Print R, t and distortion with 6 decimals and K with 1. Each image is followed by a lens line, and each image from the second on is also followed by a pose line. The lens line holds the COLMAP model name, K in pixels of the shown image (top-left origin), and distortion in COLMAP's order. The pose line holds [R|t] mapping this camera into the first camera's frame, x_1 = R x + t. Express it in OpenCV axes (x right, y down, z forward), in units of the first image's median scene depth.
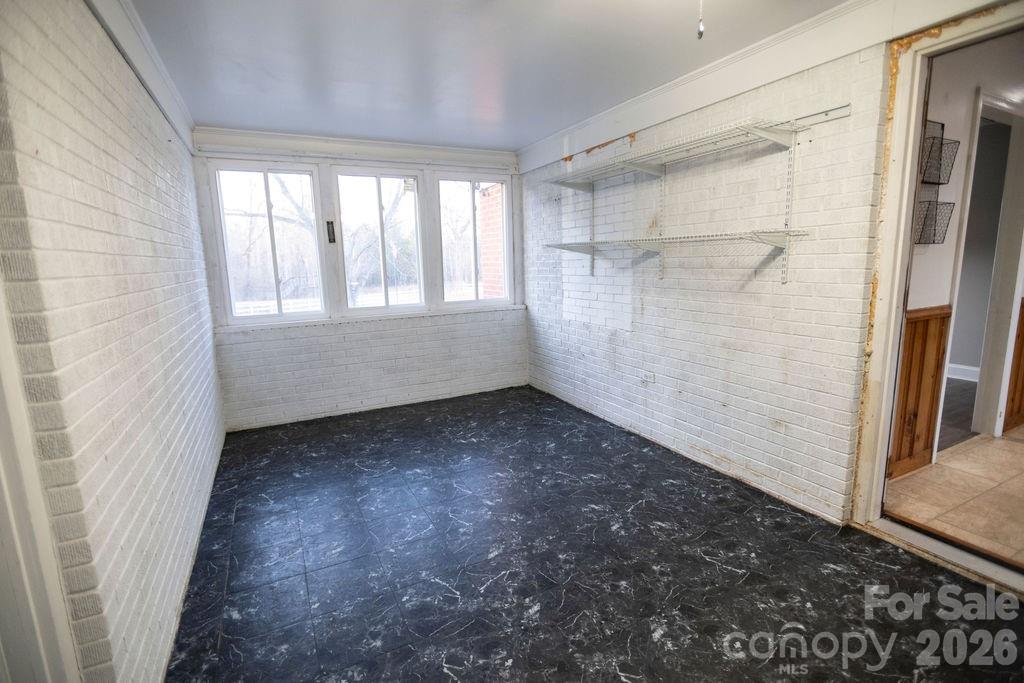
lens RADIAL K [[485.3, 0, 510.6], [0, 485.3, 342.4], [0, 0, 1]] dist [-0.002762, 0.000209]
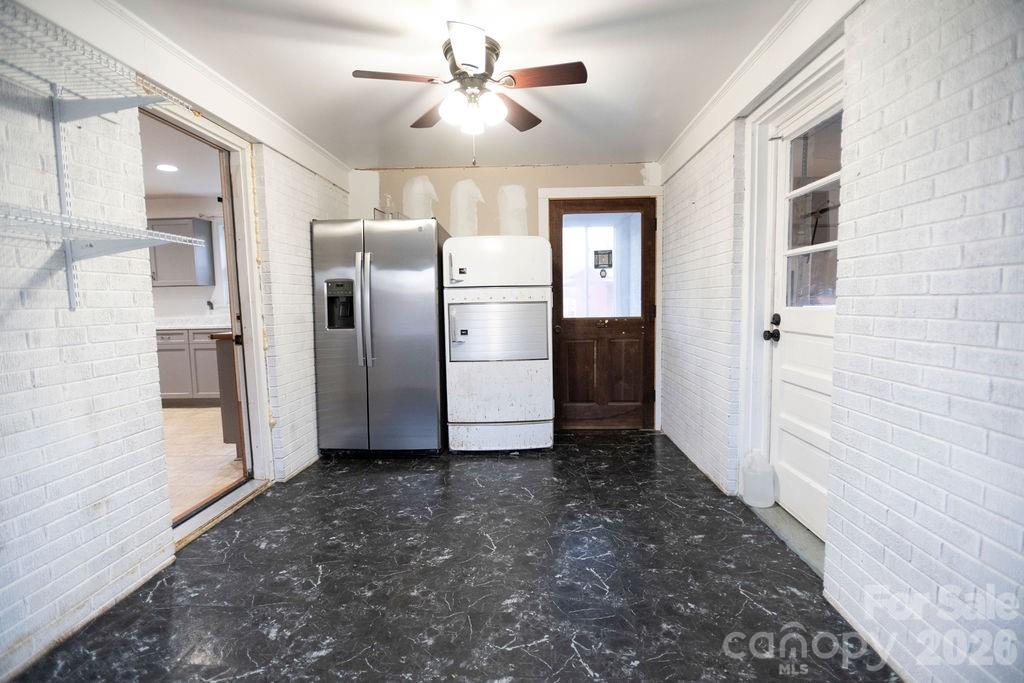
lens RADIAL K [[485.3, 0, 510.6], [0, 485.3, 342.4], [0, 0, 1]] dist [-0.002762, 0.000209]
pose [[-0.871523, -0.001554, 0.490352, -0.411244], [0.120784, 0.968503, 0.217744, -0.185387], [-0.475247, 0.248995, -0.843885, 1.569323]]
